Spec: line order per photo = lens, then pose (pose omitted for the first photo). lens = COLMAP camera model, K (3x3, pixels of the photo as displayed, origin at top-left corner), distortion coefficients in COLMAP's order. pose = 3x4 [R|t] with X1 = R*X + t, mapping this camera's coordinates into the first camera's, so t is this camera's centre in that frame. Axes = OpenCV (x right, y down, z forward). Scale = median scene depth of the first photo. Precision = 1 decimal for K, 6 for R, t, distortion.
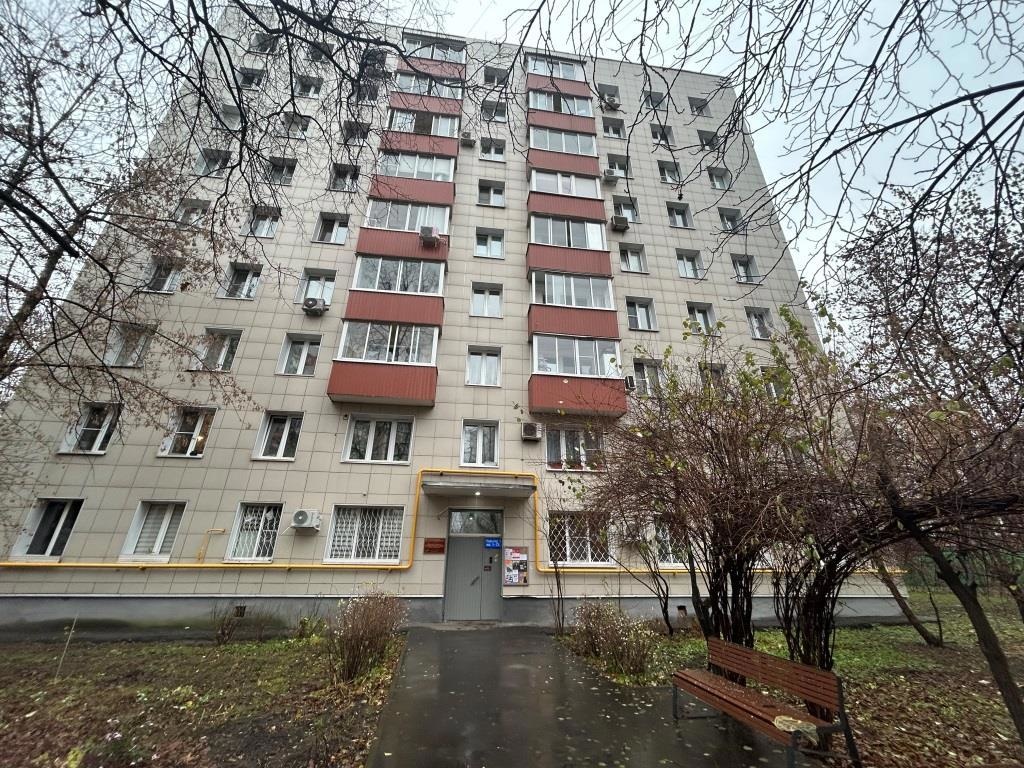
lens RADIAL K [[411.3, 0, 512.0], [0, 411.3, 381.9], [0, 0, 1]] dist [-0.001802, -0.000230]
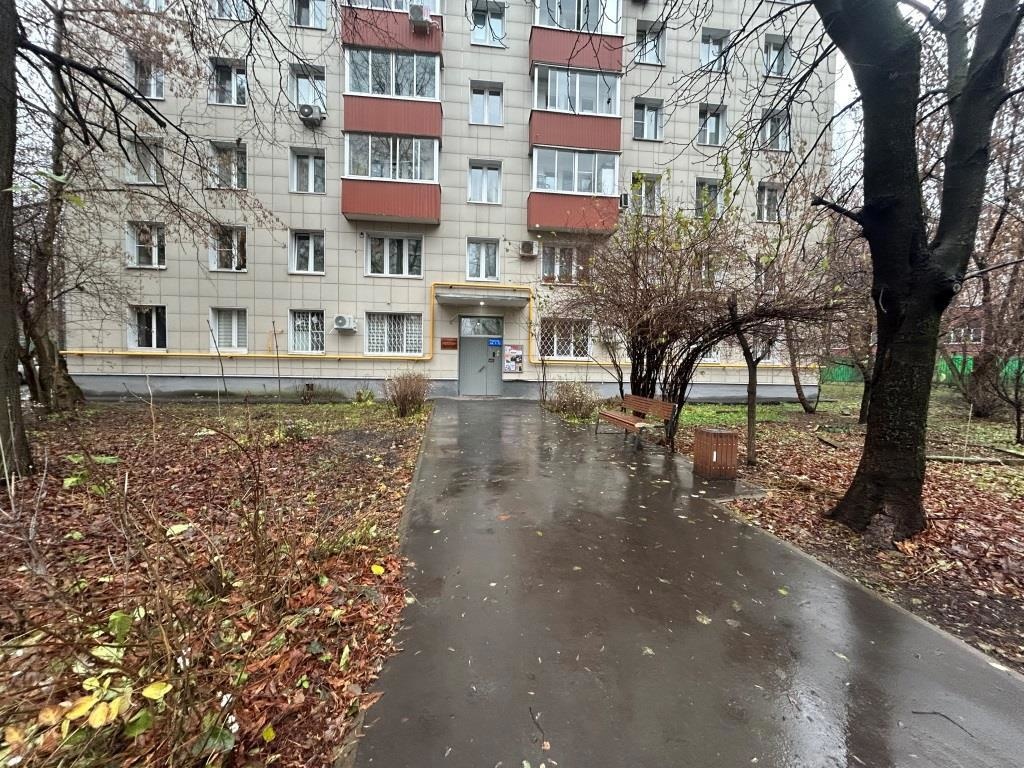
lens RADIAL K [[411.3, 0, 513.3], [0, 411.3, 382.4], [0, 0, 1]] dist [-0.001802, -0.000230]
pose [[0.999775, 0.011519, -0.017829, 0.030014], [-0.002392, 0.895731, 0.444590, -0.052534], [0.021091, -0.444447, 0.895557, -0.165202]]
